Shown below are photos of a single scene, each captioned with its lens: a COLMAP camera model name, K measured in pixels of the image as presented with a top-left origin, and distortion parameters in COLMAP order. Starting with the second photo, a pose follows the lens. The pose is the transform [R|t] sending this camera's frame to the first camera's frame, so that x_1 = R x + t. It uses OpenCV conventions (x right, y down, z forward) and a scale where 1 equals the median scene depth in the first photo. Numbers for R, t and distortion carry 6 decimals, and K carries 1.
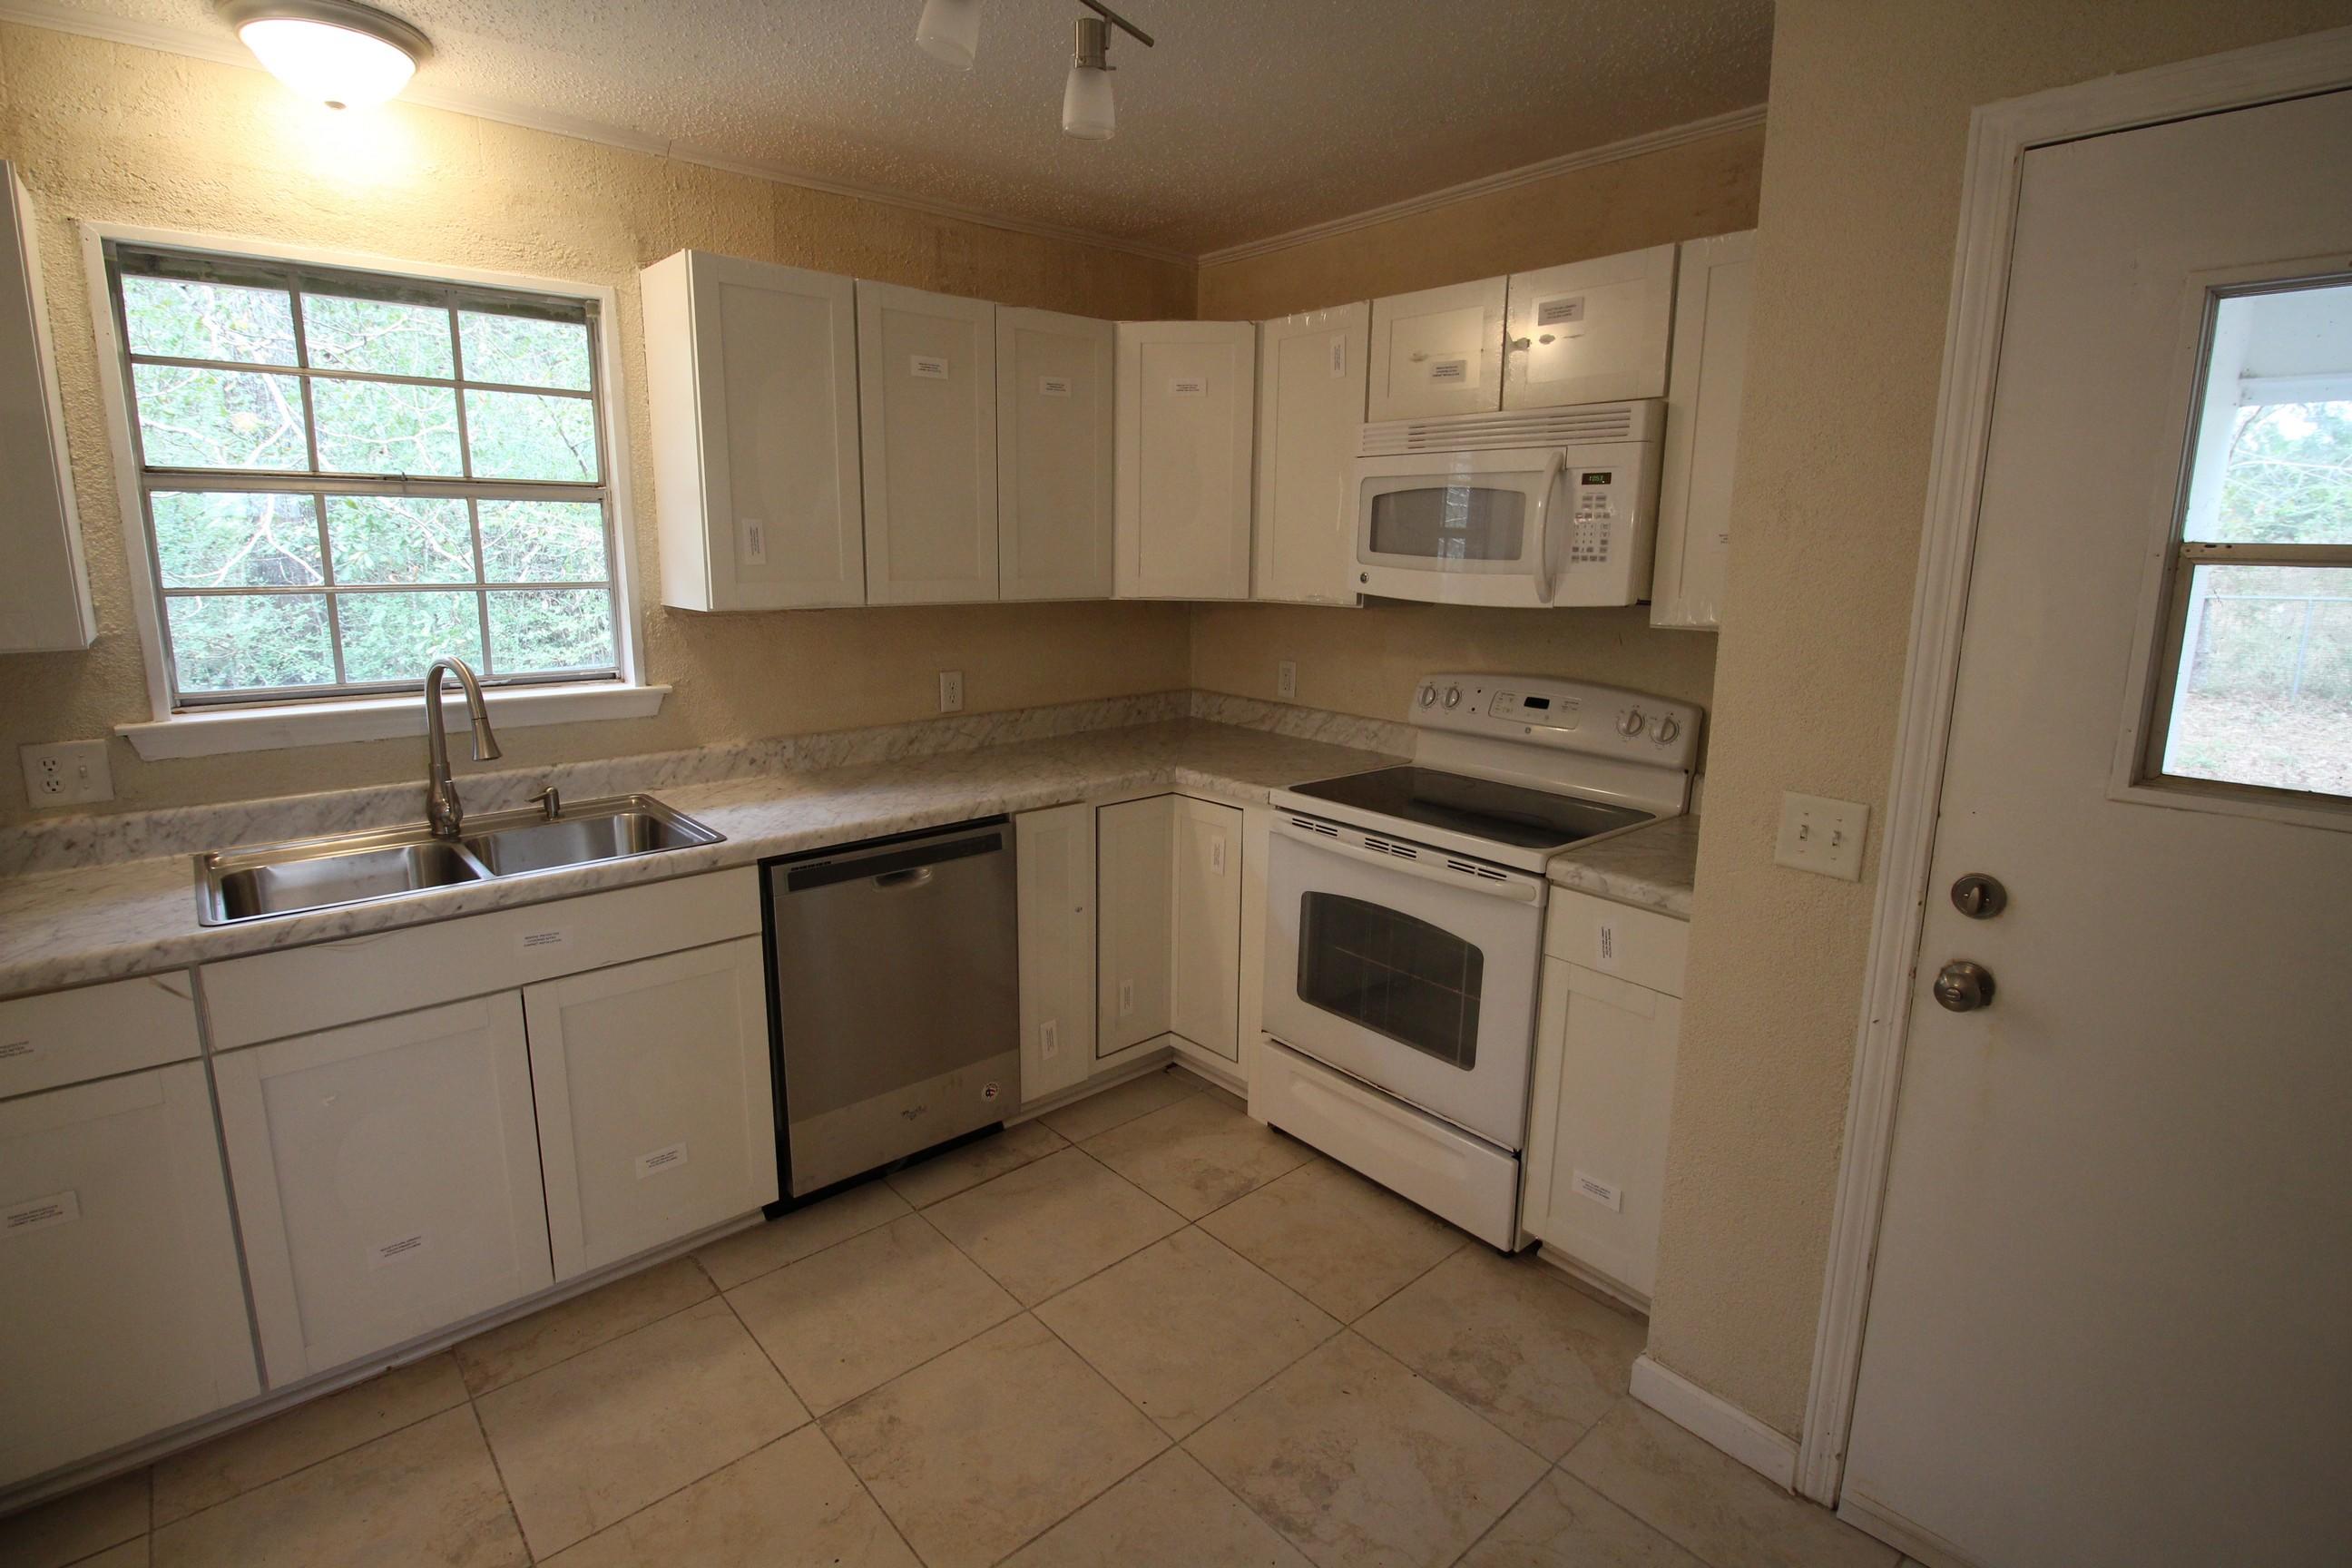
lens RADIAL K [[1135.8, 0, 1163.3], [0, 1135.8, 750.2], [0, 0, 1]] dist [0.002331, -0.012807]
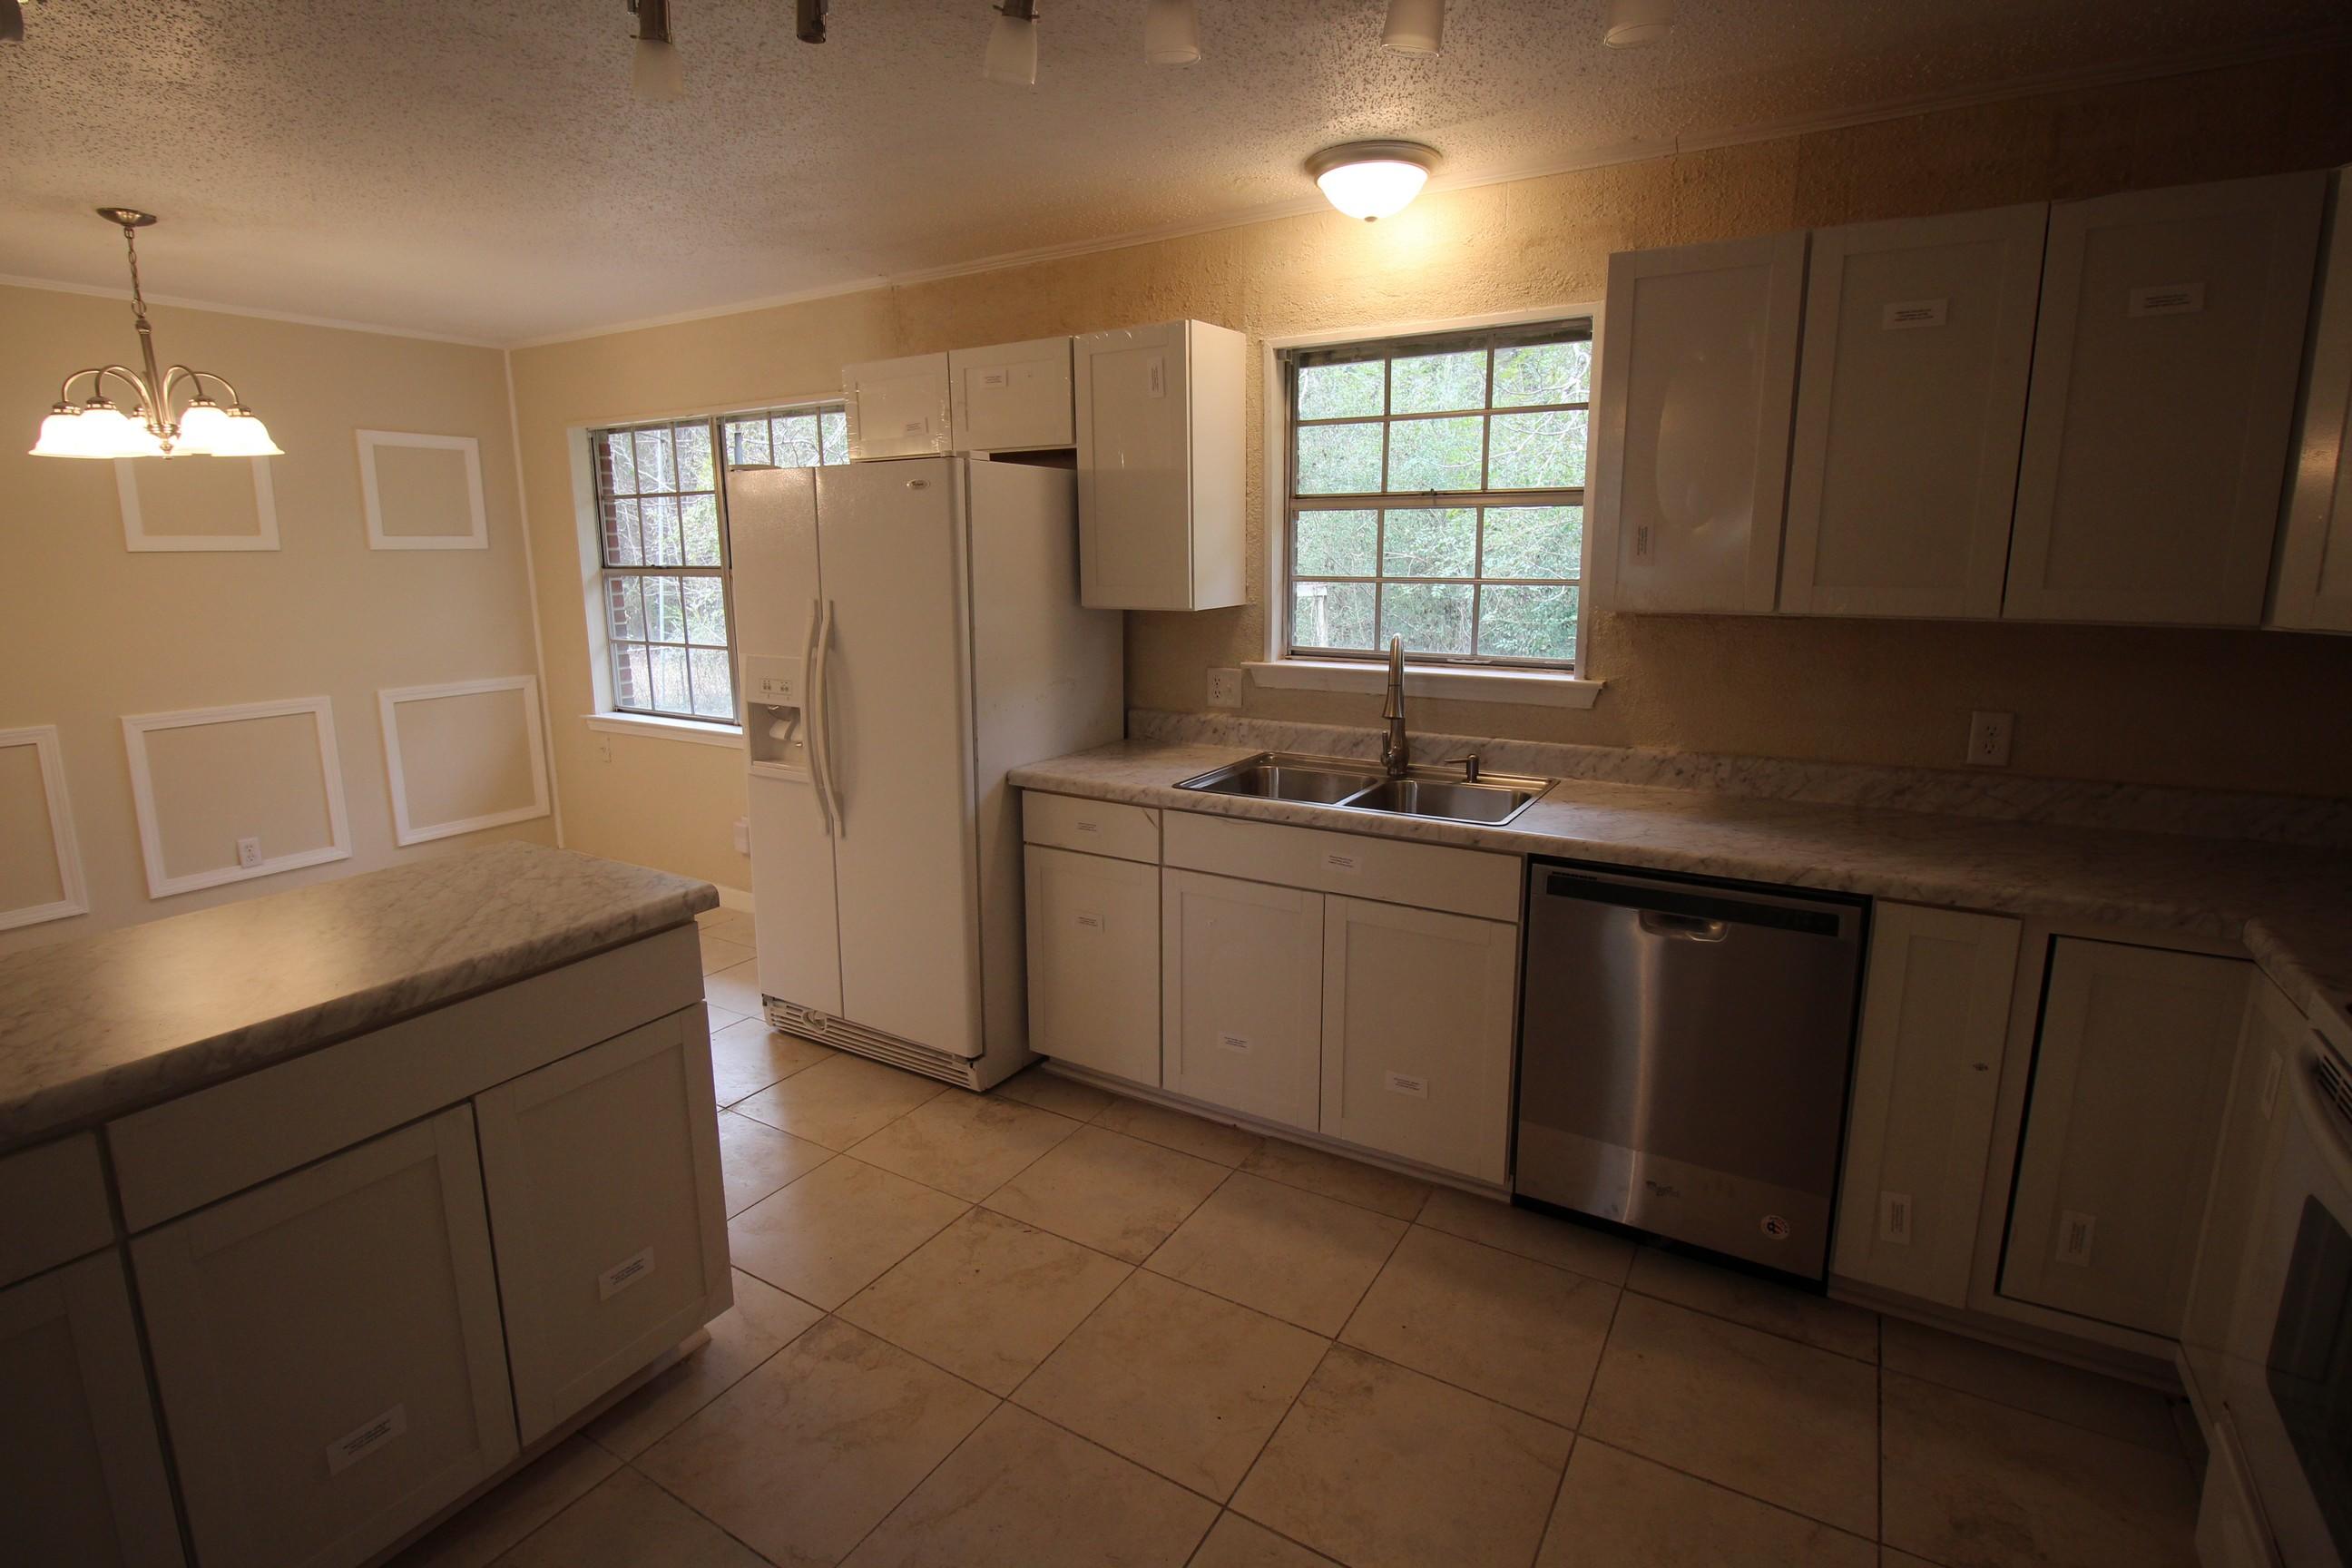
lens RADIAL K [[1135.8, 0, 1163.3], [0, 1135.8, 750.2], [0, 0, 1]] dist [0.002331, -0.012807]
pose [[0.295576, 0.162040, -0.941477, 0.466134], [-0.161797, 0.979764, 0.117833, -0.058375], [0.941518, 0.117499, 0.315812, 0.339366]]
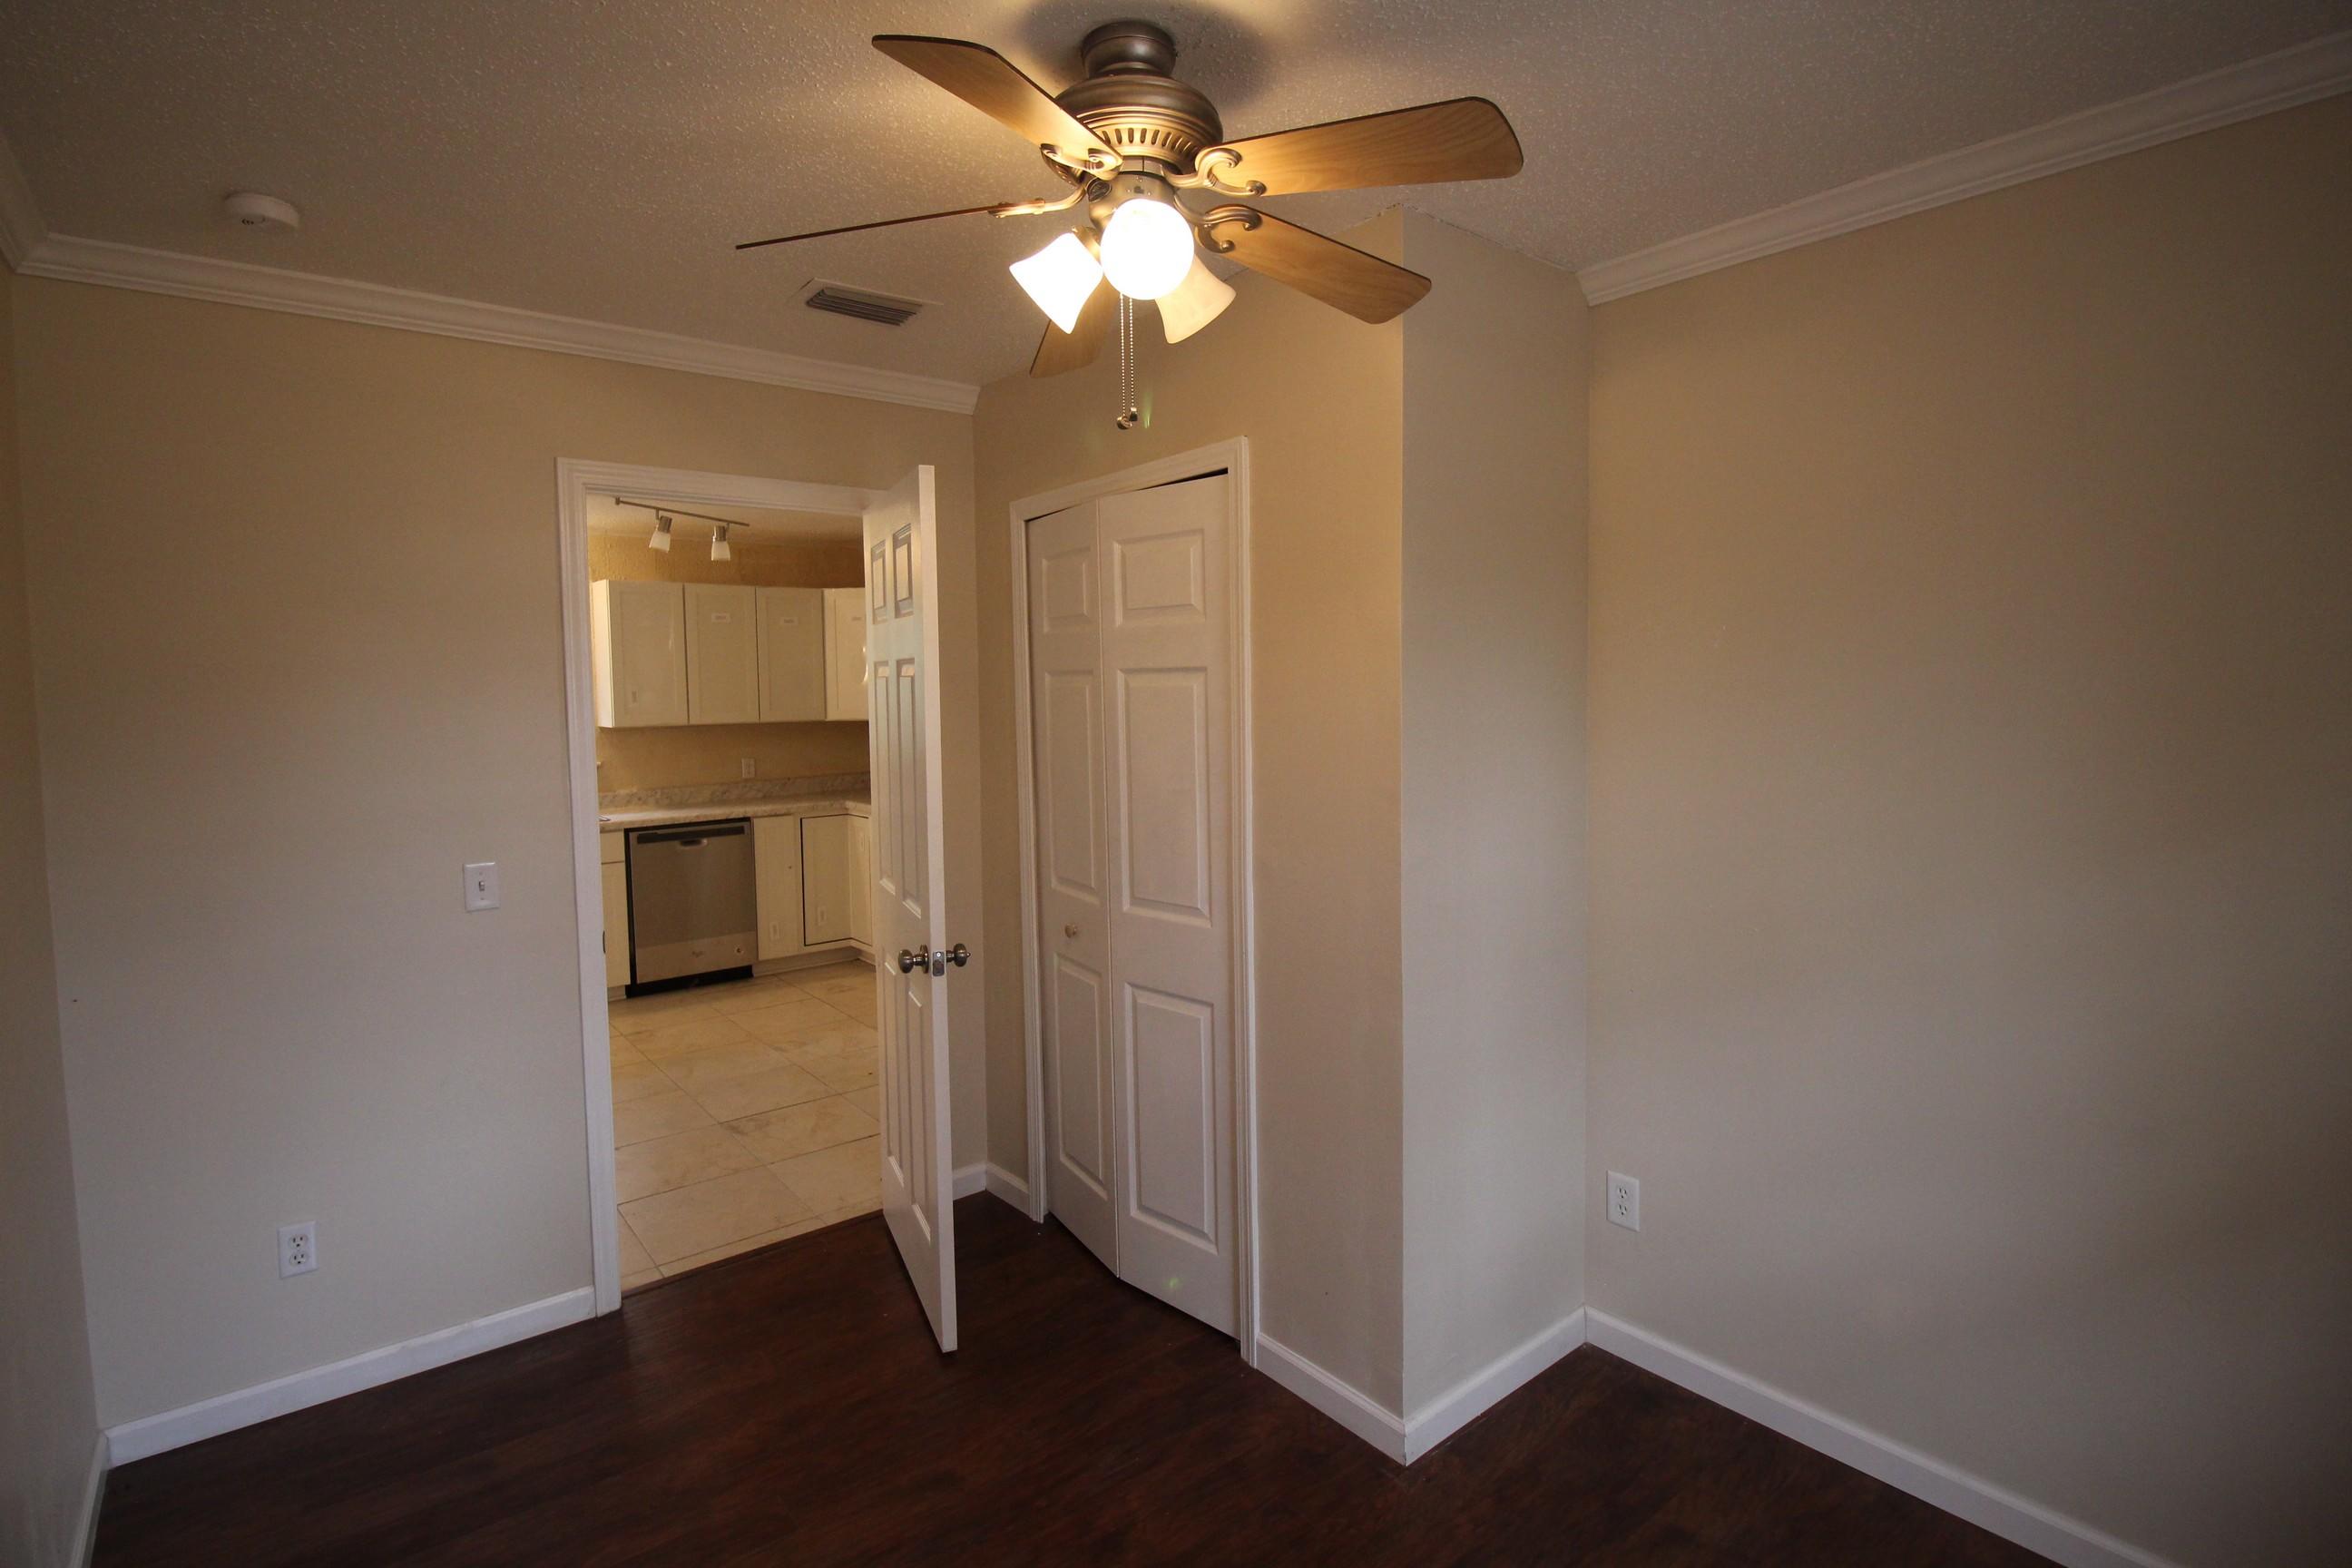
lens RADIAL K [[1135.8, 0, 1163.3], [0, 1135.8, 750.2], [0, 0, 1]] dist [0.002331, -0.012807]
pose [[0.998919, -0.021285, -0.041331, 0.825100], [0.016235, 0.992774, -0.118897, 0.219526], [0.043563, 0.118098, 0.992046, -1.257320]]
